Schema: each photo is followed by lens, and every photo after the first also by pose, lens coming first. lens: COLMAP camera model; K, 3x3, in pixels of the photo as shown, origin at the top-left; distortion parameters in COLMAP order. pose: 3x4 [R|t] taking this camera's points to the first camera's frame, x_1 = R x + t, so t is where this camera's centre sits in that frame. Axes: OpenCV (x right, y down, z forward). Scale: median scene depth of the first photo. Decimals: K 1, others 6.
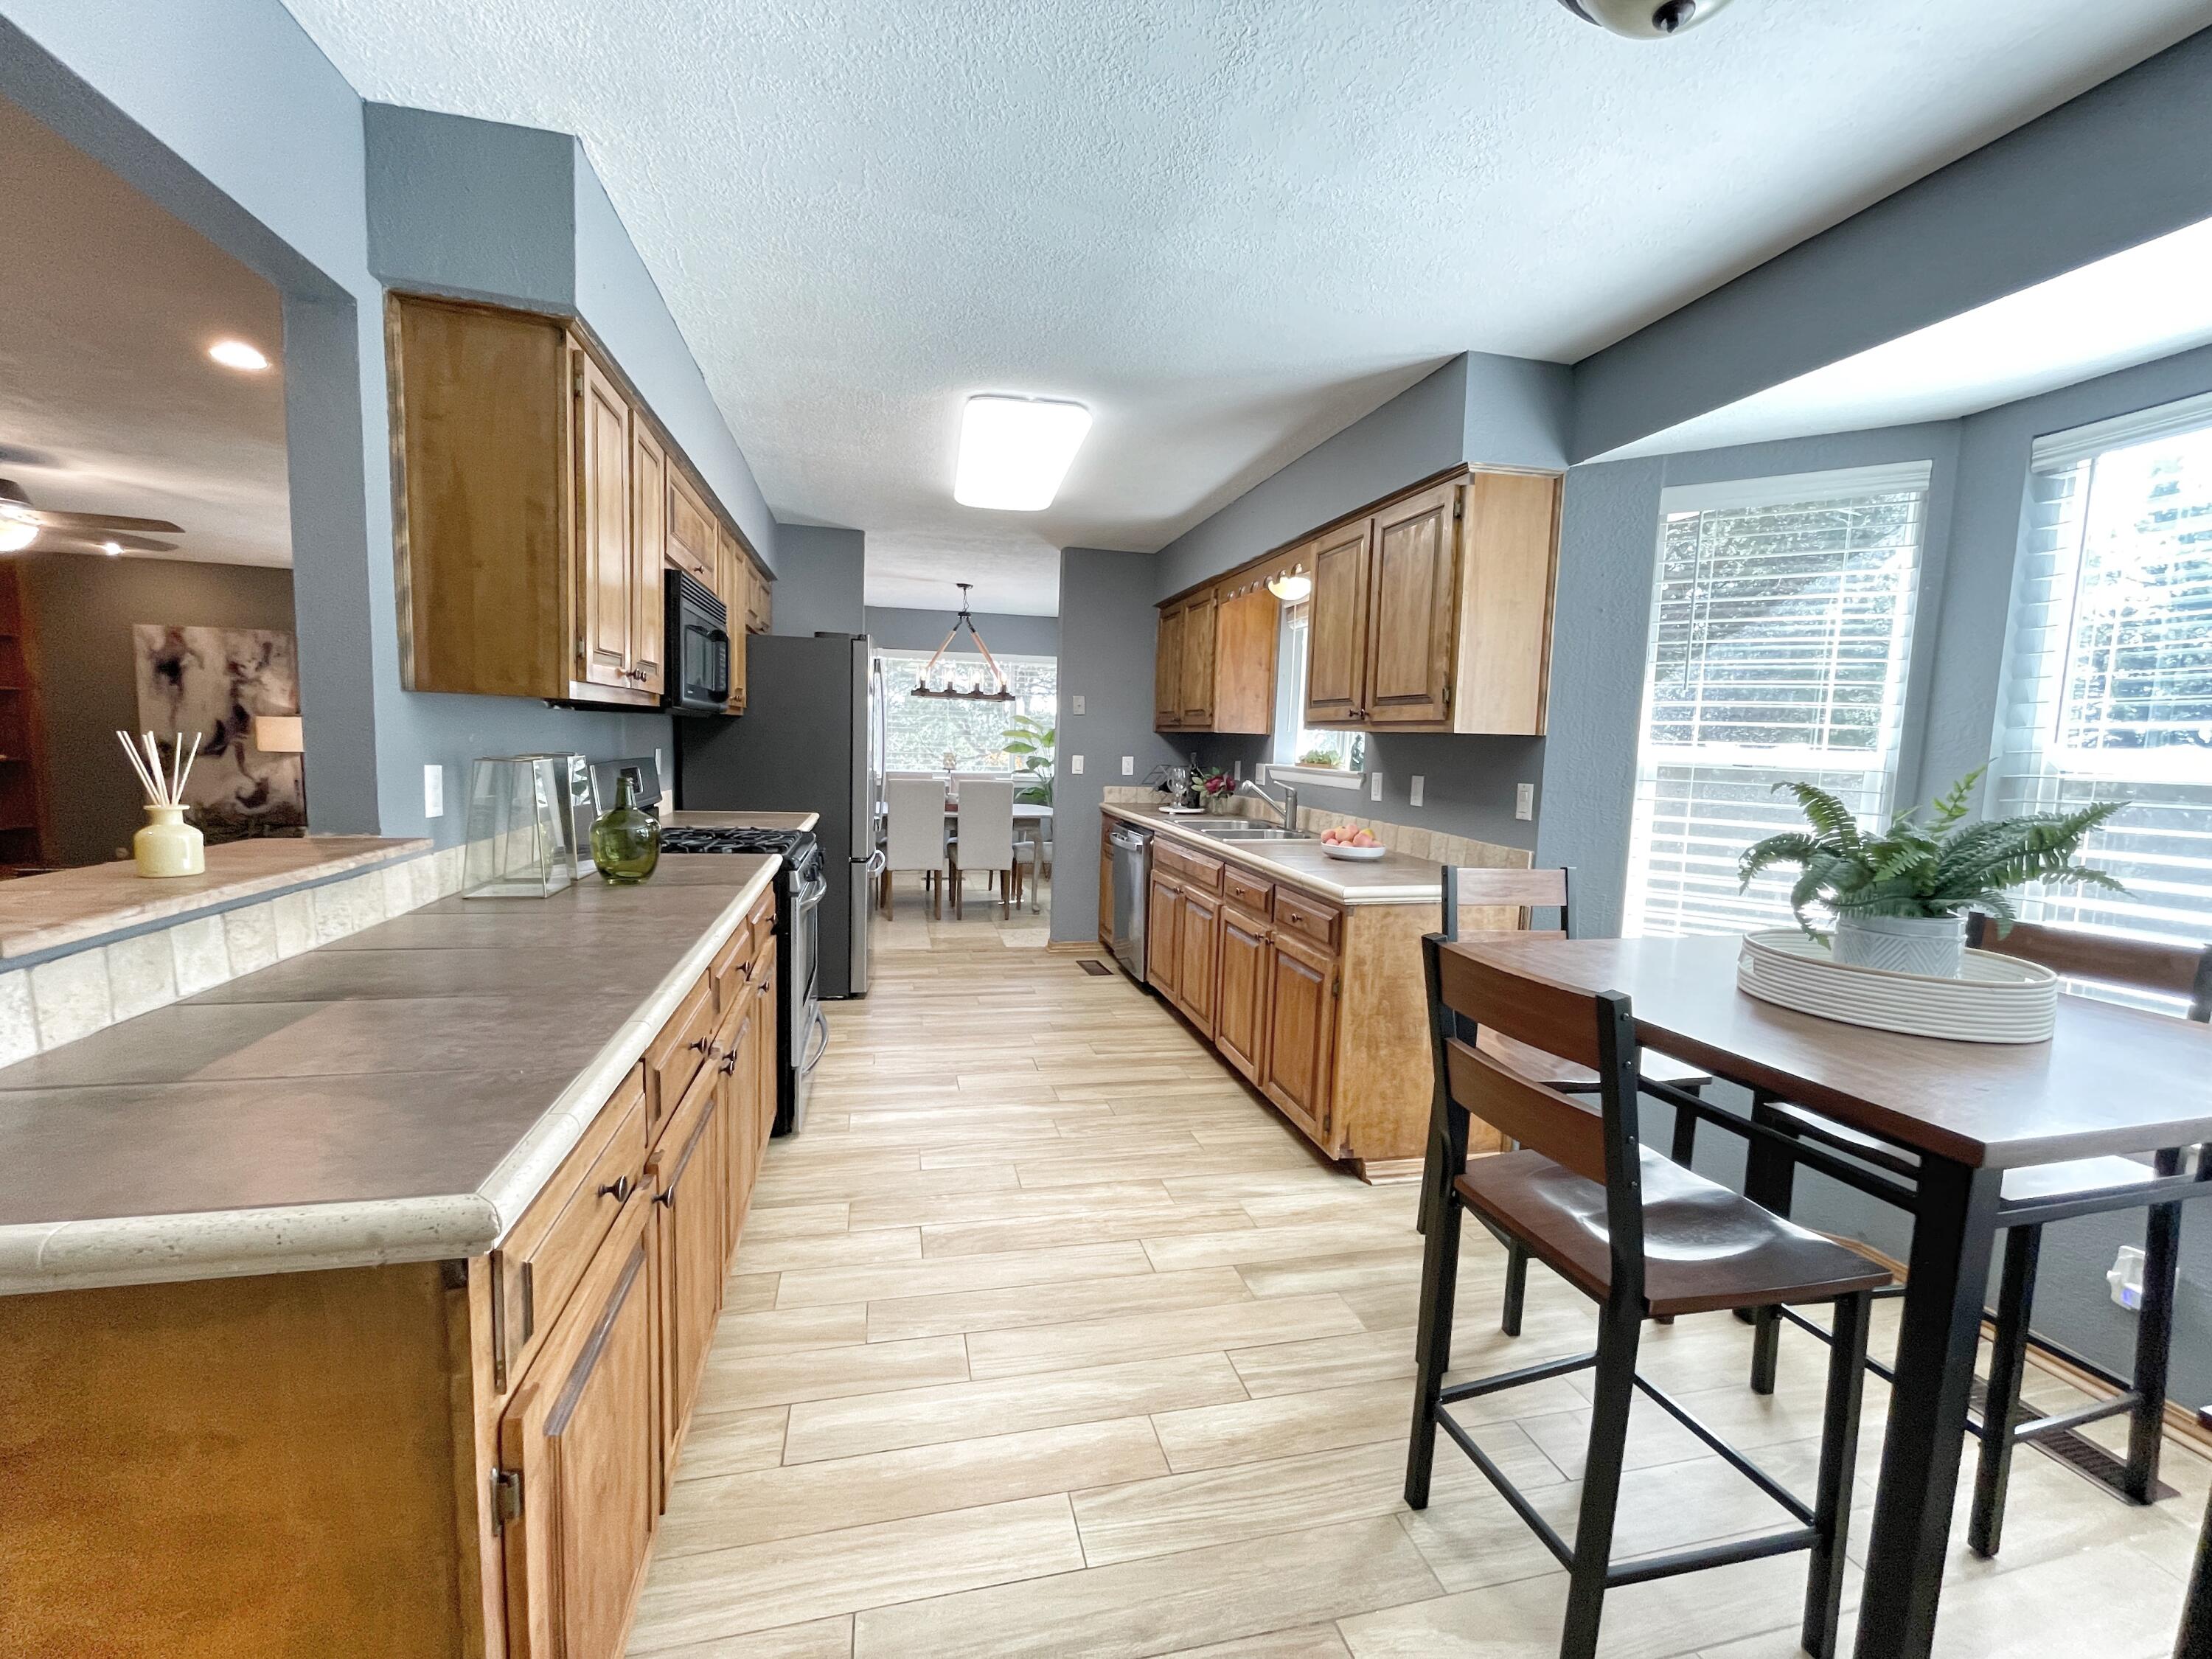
lens RADIAL K [[898.5, 0, 1102.8], [0, 898.5, 823.9], [0, 0, 1]] dist [-0.004802, 0.001633]
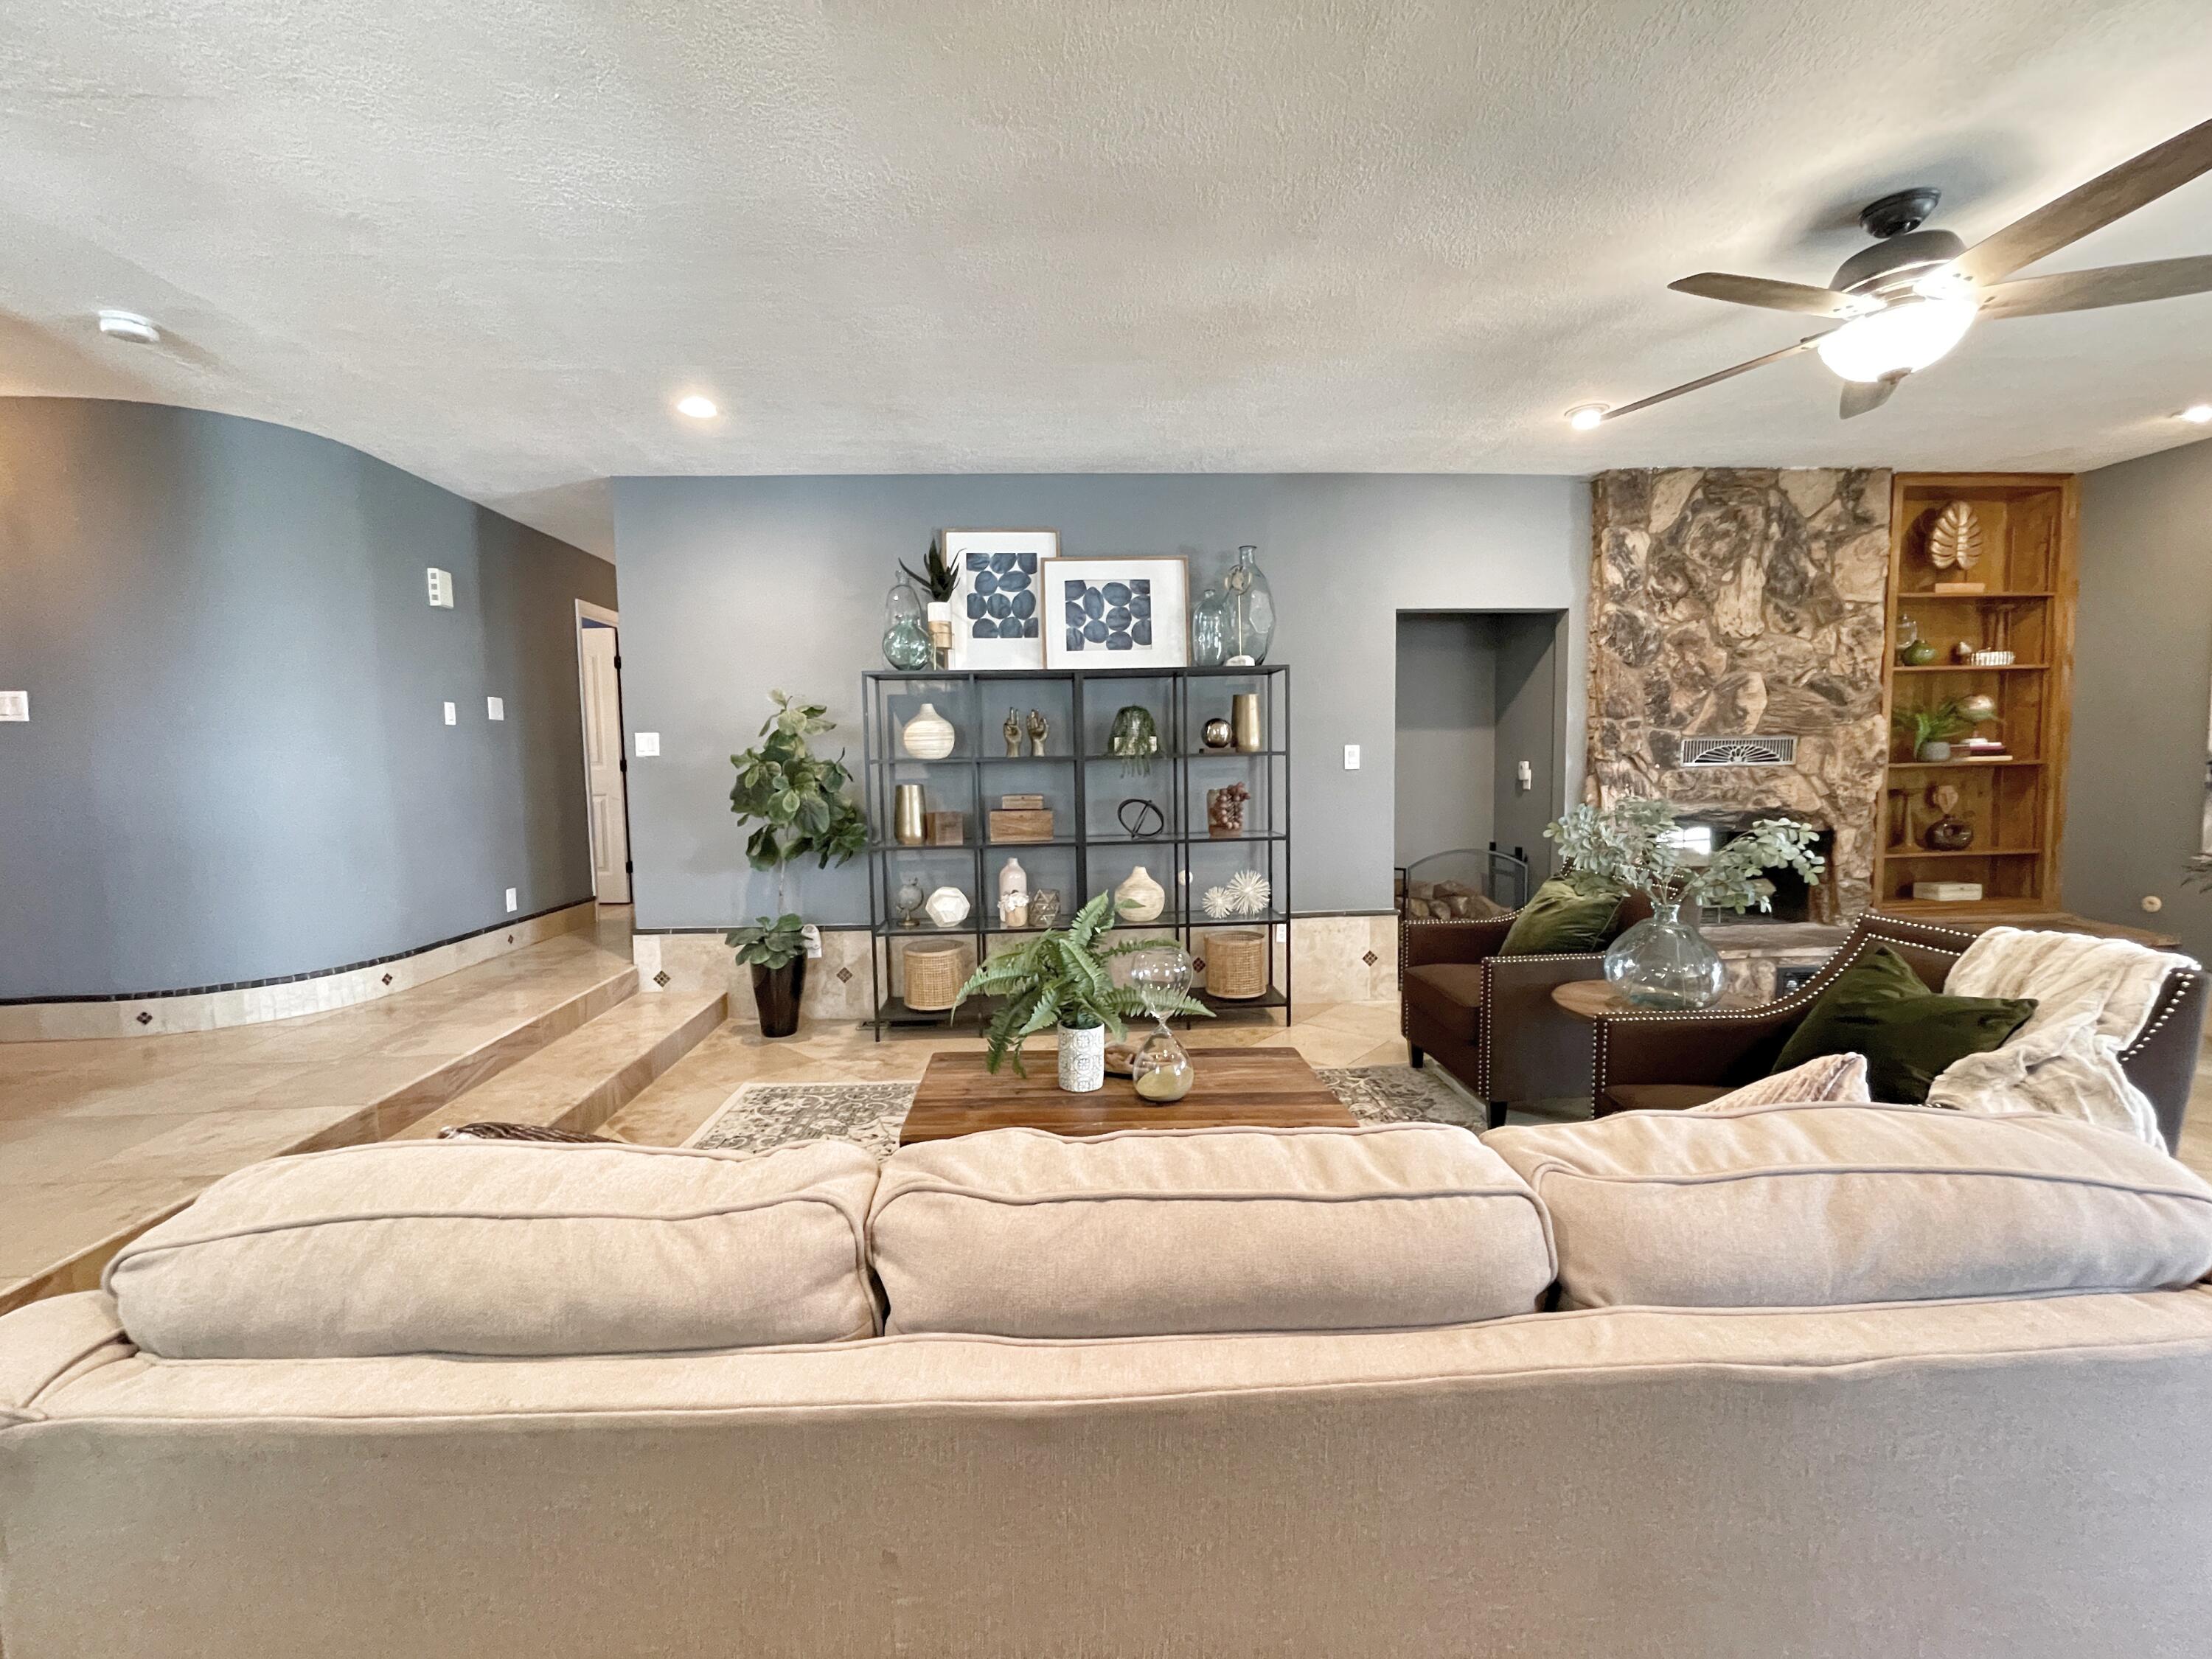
lens RADIAL K [[898.5, 0, 1094.2], [0, 898.5, 828.2], [0, 0, 1]] dist [-0.004802, 0.001633]
pose [[-0.178163, 0.046875, -0.982884, -0.596129], [-0.079512, 0.994912, 0.061862, -0.001913], [0.980783, 0.089173, -0.173529, 0.653647]]
